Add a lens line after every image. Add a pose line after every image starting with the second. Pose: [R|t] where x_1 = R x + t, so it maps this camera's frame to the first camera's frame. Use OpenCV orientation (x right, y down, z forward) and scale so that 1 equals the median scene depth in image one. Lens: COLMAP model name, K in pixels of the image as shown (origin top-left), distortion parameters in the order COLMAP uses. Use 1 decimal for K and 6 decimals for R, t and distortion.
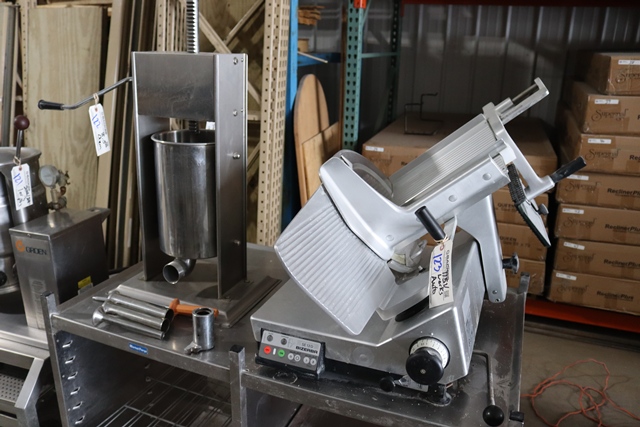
lens RADIAL K [[514.0, 0, 320.0], [0, 514.0, 211.6], [0, 0, 1]] dist [-0.093016, 0.004240]
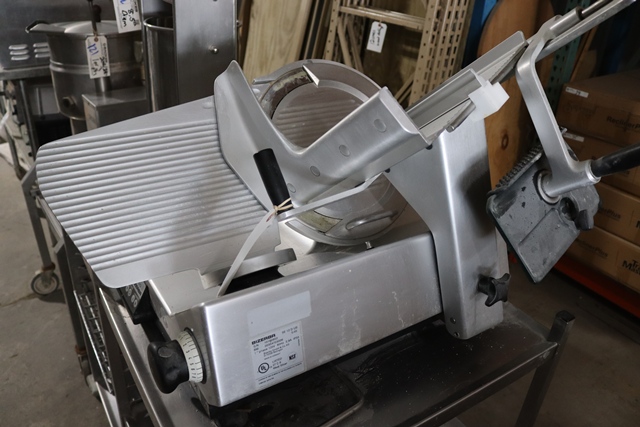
lens RADIAL K [[514.0, 0, 319.7], [0, 514.0, 213.8], [0, 0, 1]] dist [-0.093016, 0.004240]
pose [[0.822584, 0.289465, -0.489455, 0.399178], [-0.208179, 0.954281, 0.214496, -0.057800], [0.529167, -0.074546, 0.845237, 0.321452]]
